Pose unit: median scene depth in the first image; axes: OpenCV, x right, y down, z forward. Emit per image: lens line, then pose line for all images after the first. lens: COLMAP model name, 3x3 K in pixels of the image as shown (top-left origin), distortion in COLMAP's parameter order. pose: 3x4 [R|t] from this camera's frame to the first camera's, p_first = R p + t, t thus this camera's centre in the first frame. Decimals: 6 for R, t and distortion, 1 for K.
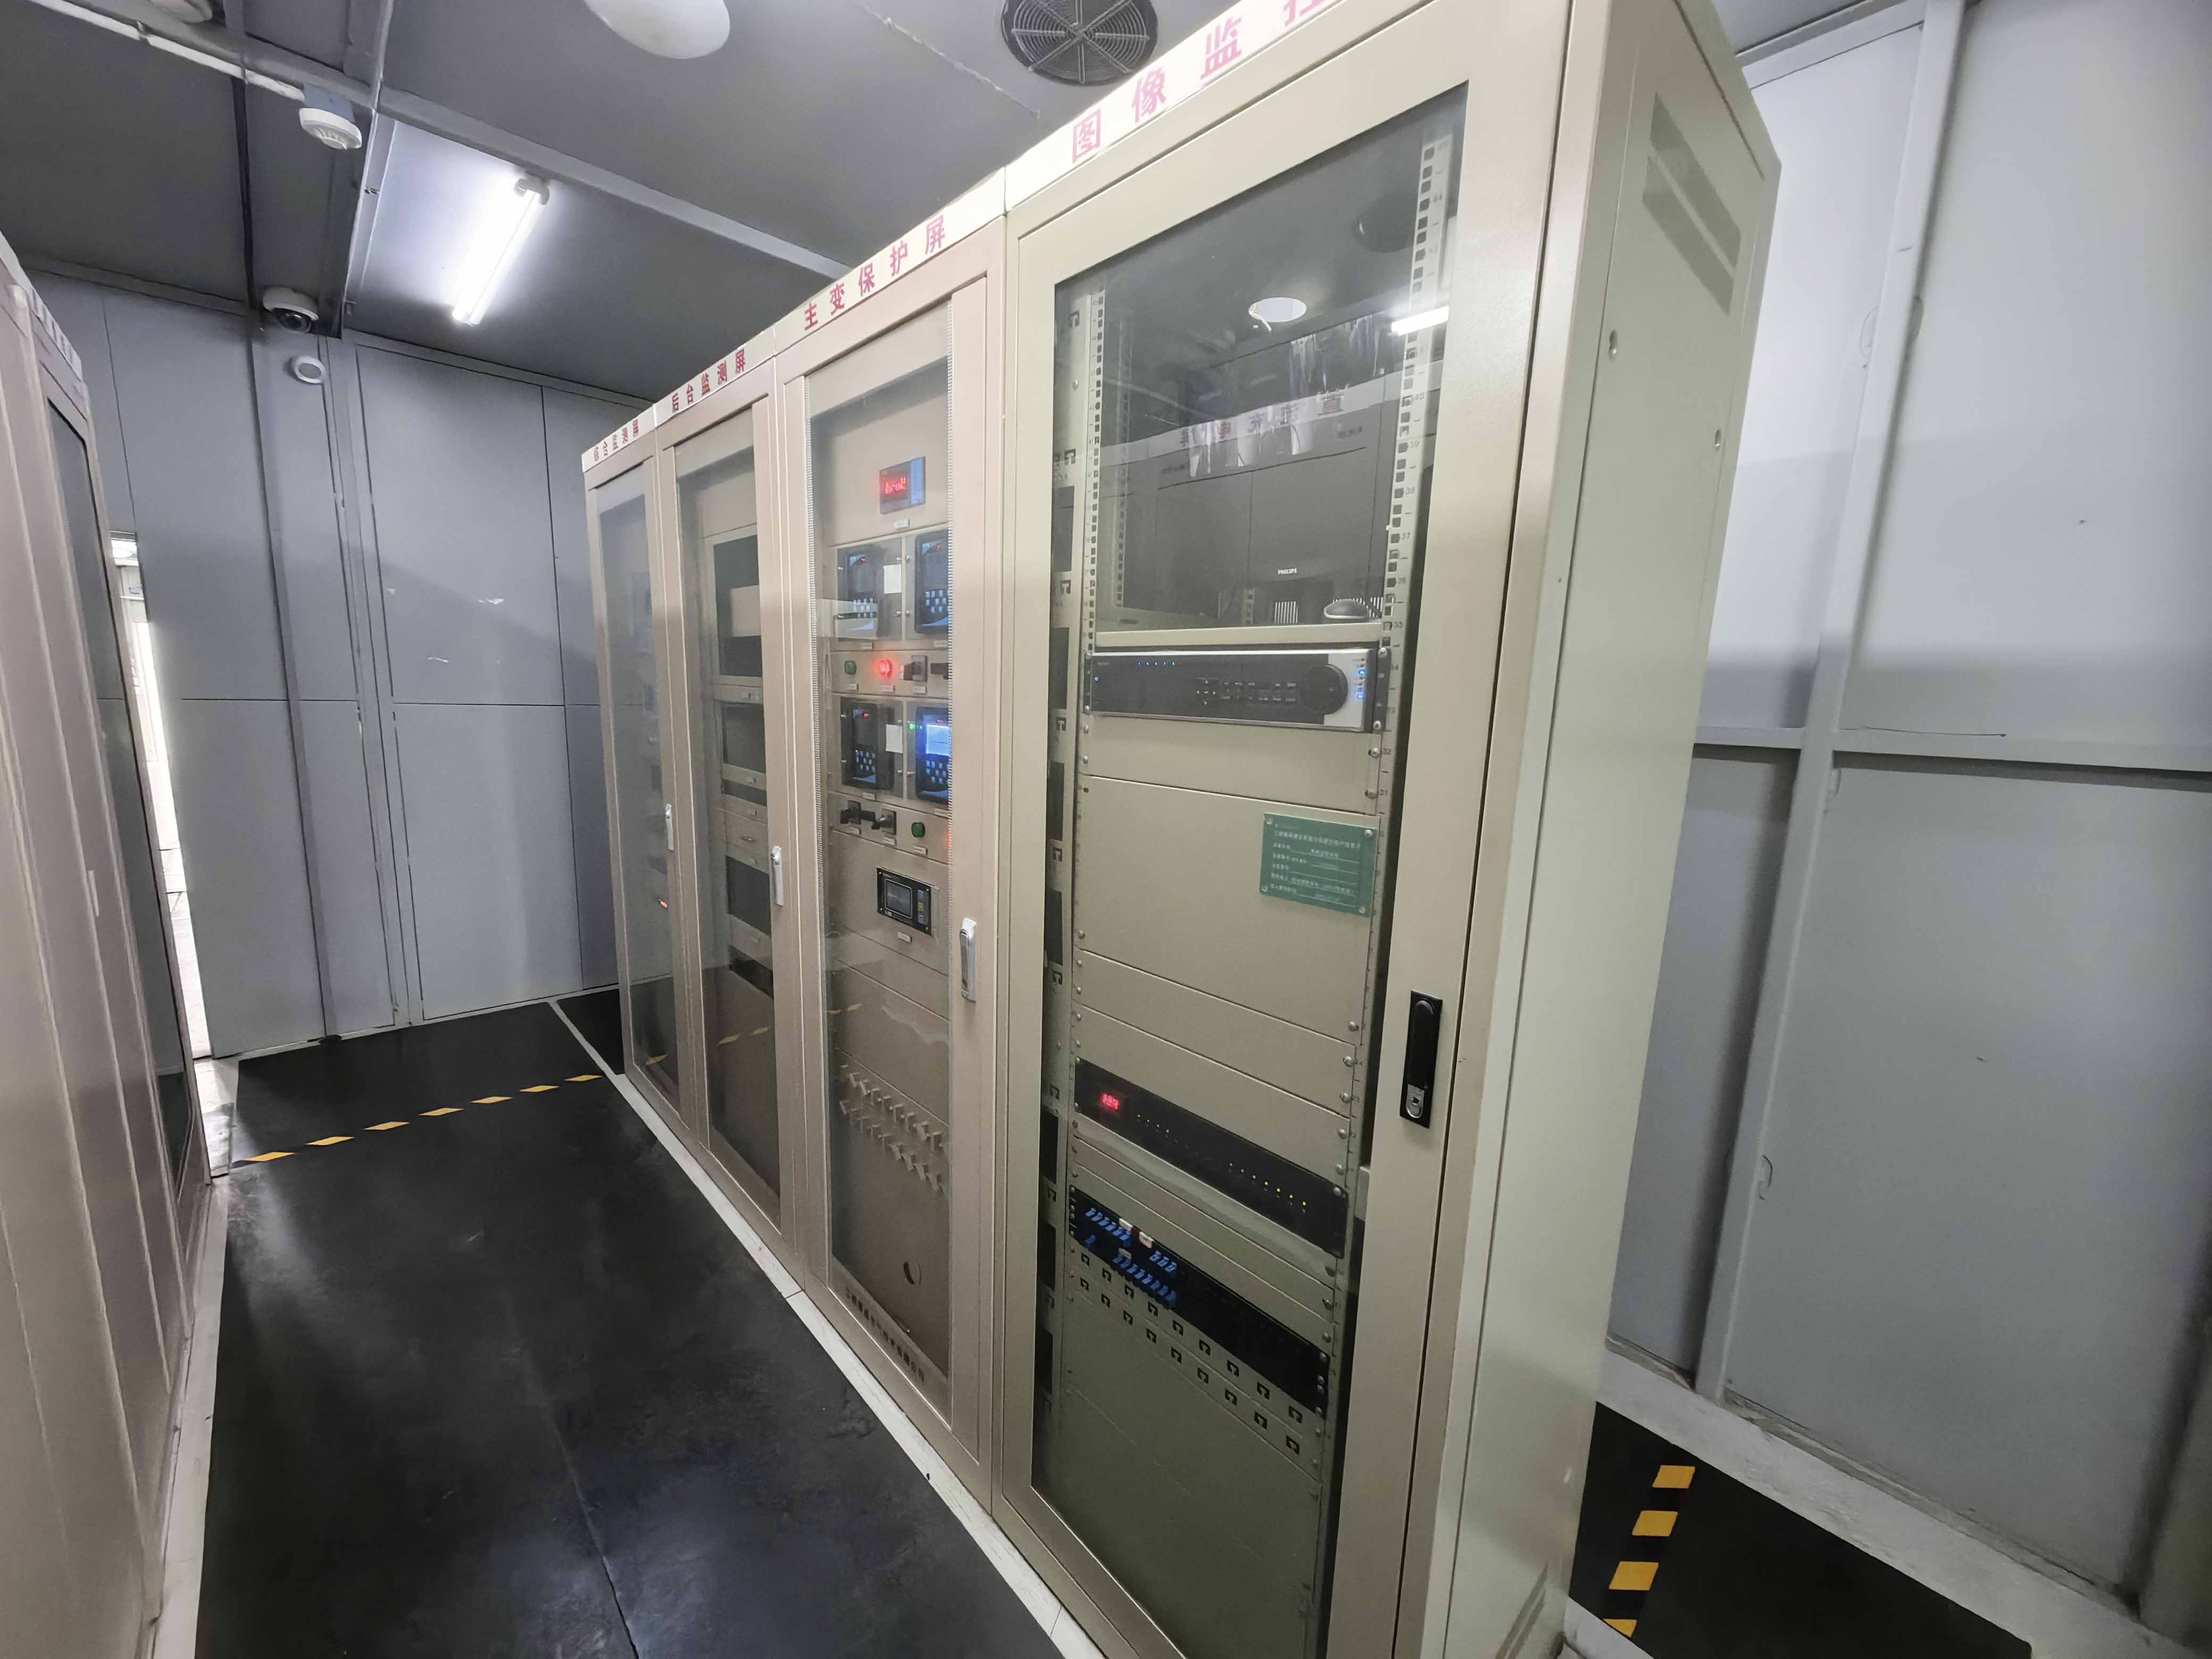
lens RADIAL K [[890.9, 0, 1106.0], [0, 890.9, 829.5], [0, 0, 1]] dist [-0.000739, 0.002759]
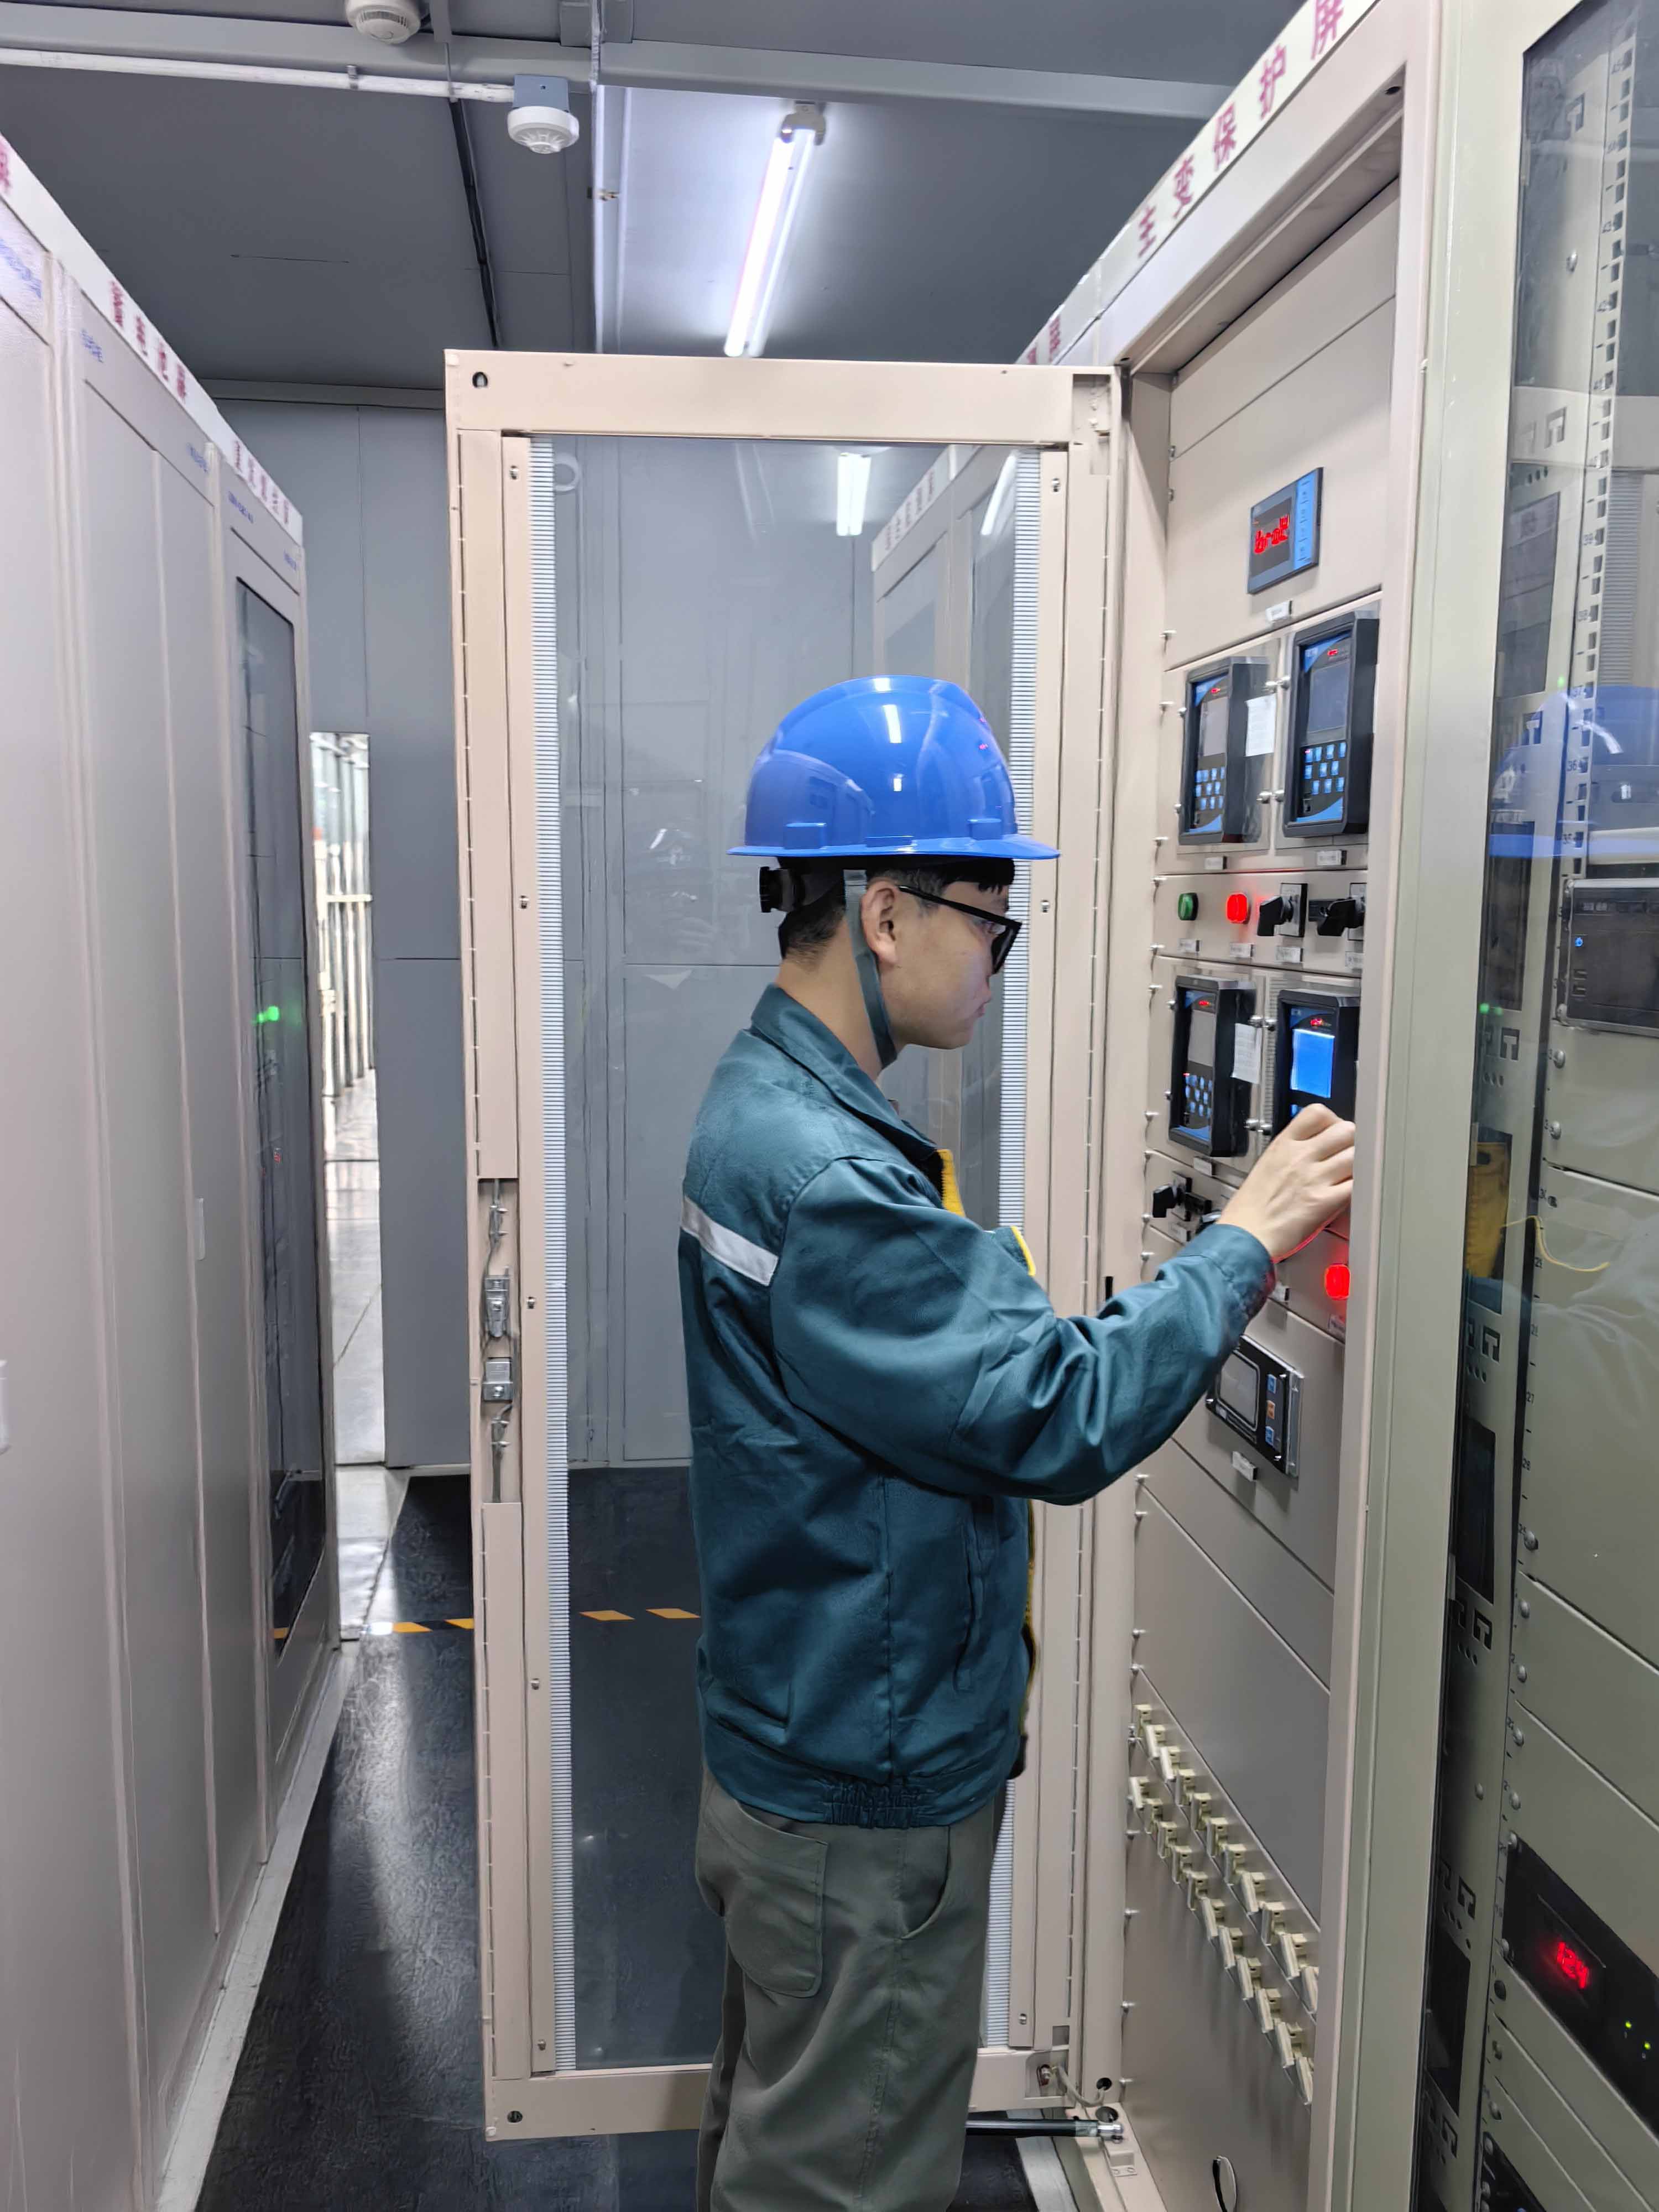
lens RADIAL K [[1799.4, 0, 829.5], [0, 1799.4, 1106.0], [0, 0, 1]] dist [0.005544, -0.003718]
pose [[0.802317, 0.050592, -0.594750, 0.168668], [-0.079890, 0.996538, -0.023002, -0.034273], [0.591528, 0.065969, 0.803581, 0.087906]]
